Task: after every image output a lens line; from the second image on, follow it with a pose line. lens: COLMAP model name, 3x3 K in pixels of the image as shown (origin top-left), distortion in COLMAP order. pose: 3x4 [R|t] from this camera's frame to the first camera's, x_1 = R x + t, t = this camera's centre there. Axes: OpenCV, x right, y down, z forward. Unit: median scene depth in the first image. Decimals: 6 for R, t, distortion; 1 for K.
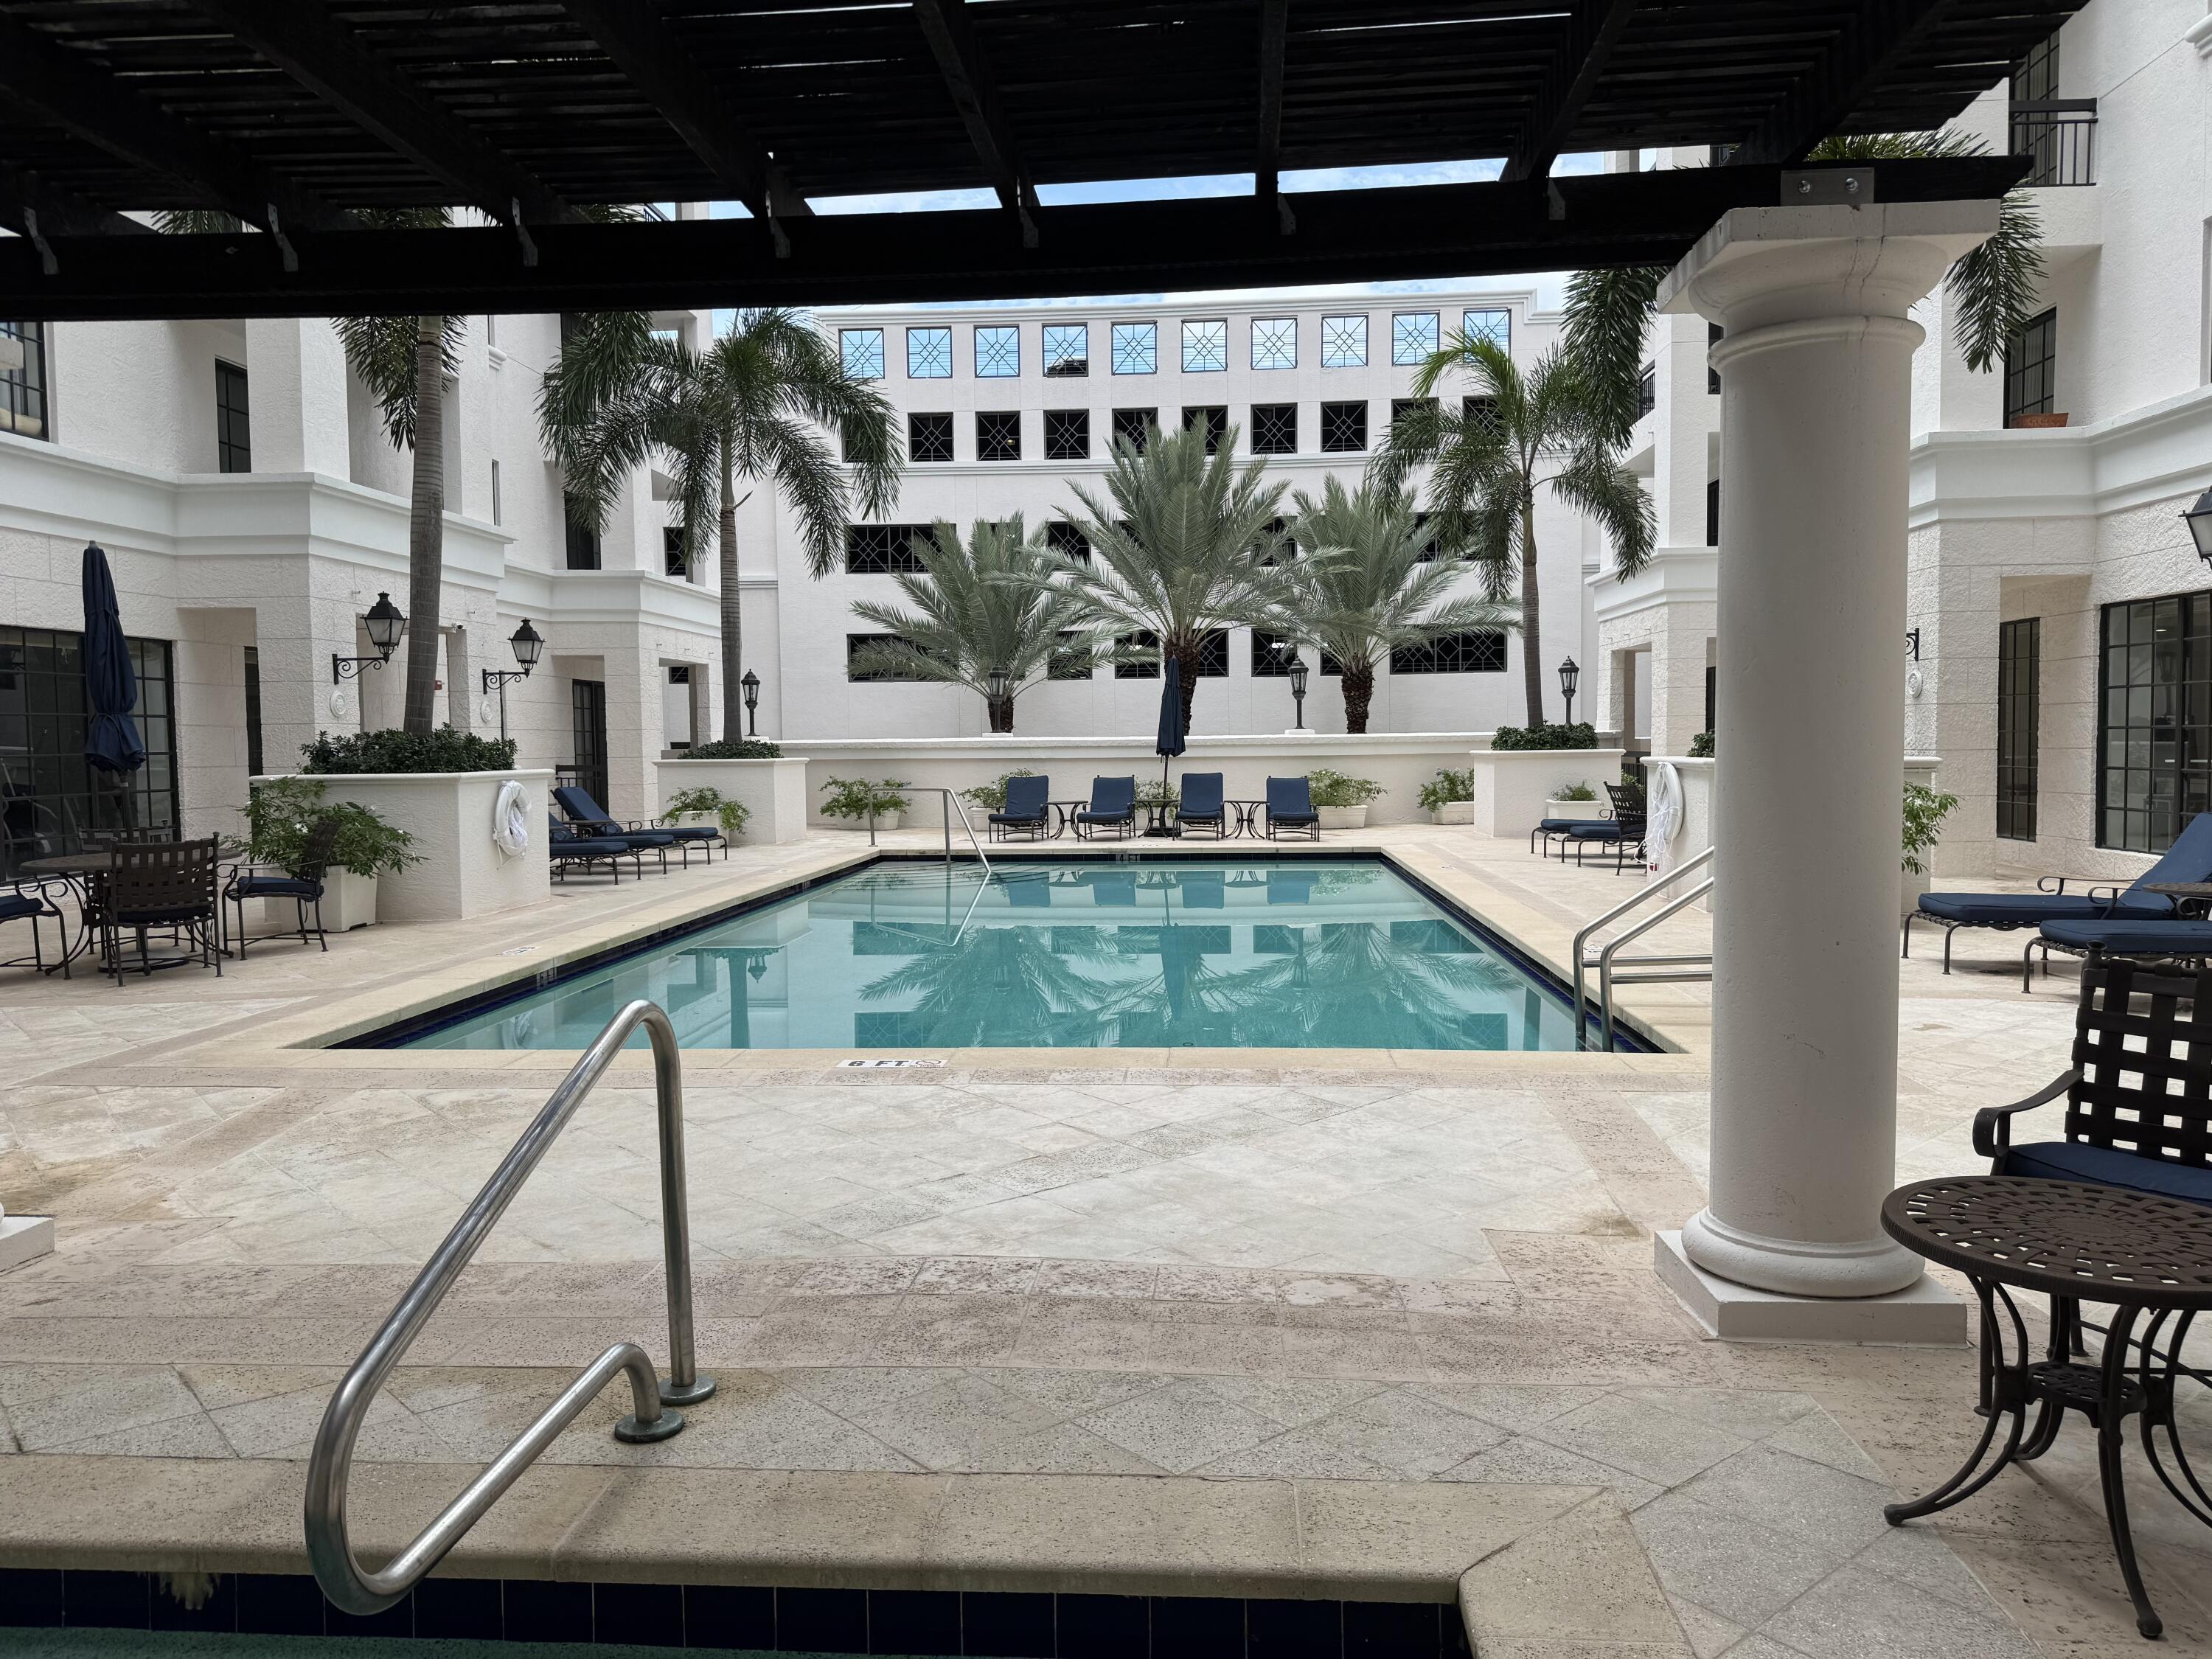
lens RADIAL K [[1527.6, 0, 1111.9], [0, 1527.6, 829.3], [0, 0, 1]] dist [-0.007450, -0.010299]
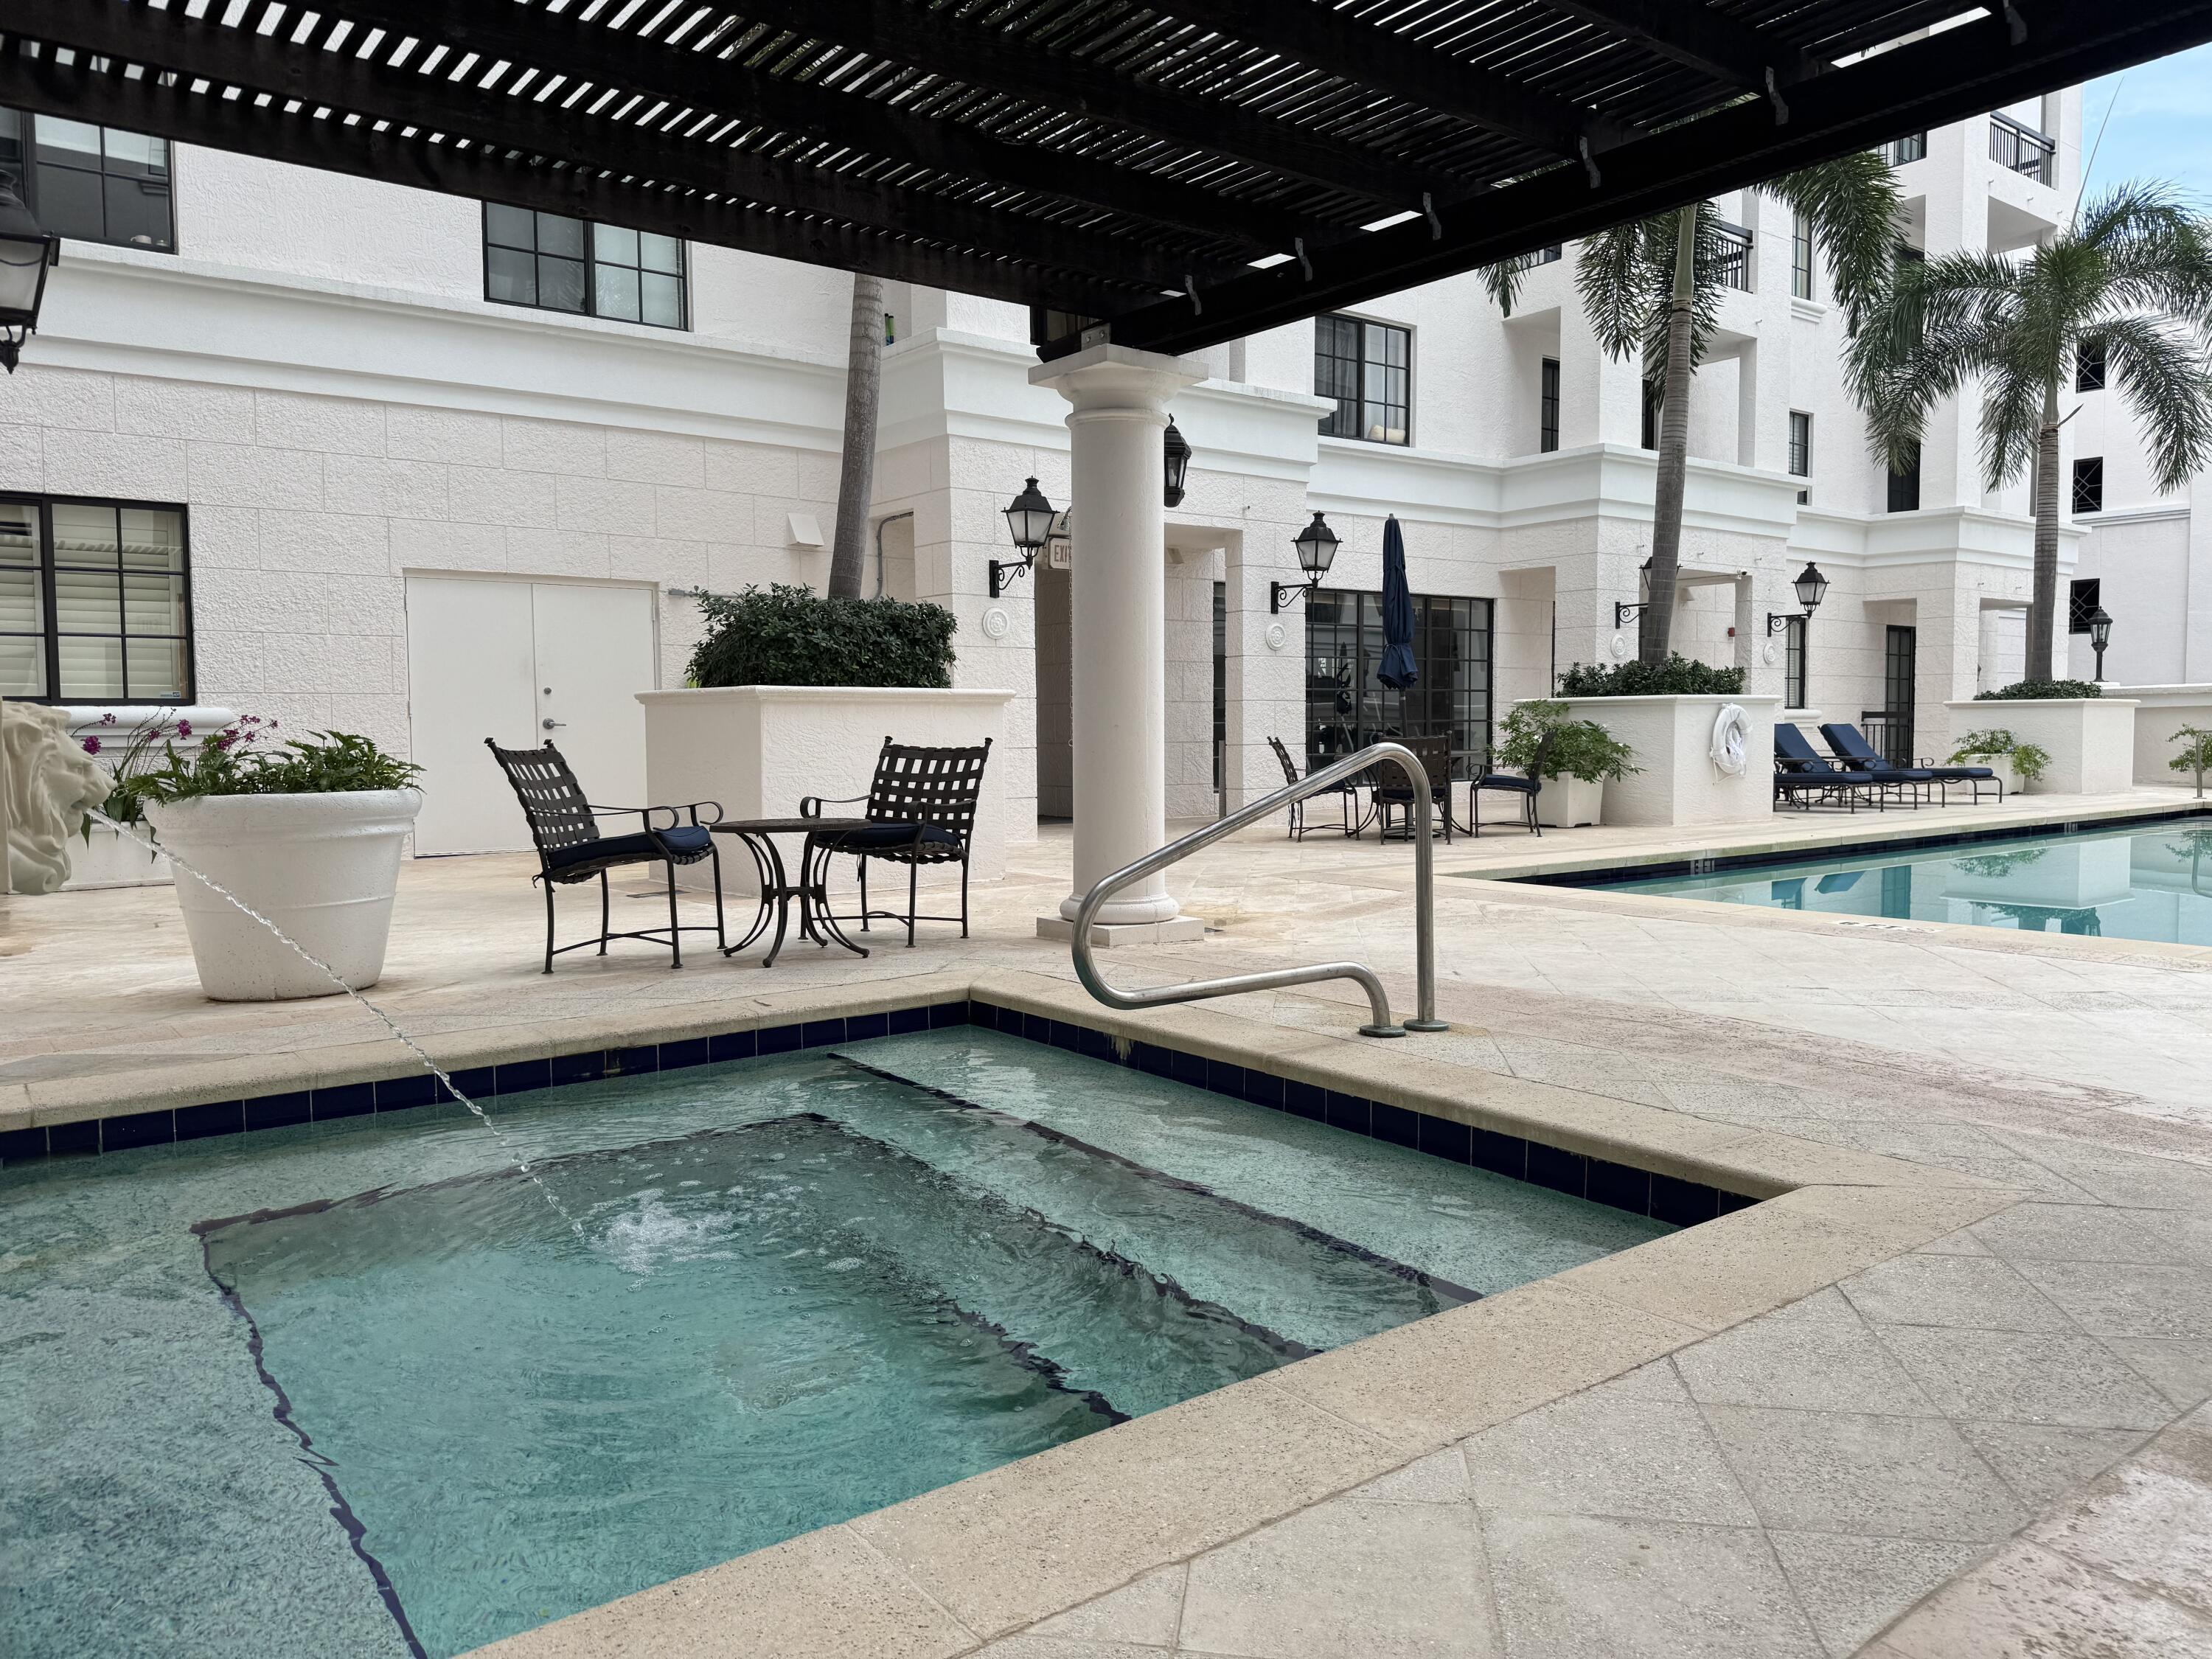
lens RADIAL K [[1527.6, 0, 1094.5], [0, 1527.6, 834.8], [0, 0, 1]] dist [-0.007450, -0.010299]
pose [[0.638057, 0.055854, -0.767961, 0.130603], [-0.042470, 0.998400, 0.037328, 0.033887], [0.768817, 0.008798, 0.639408, -0.029682]]
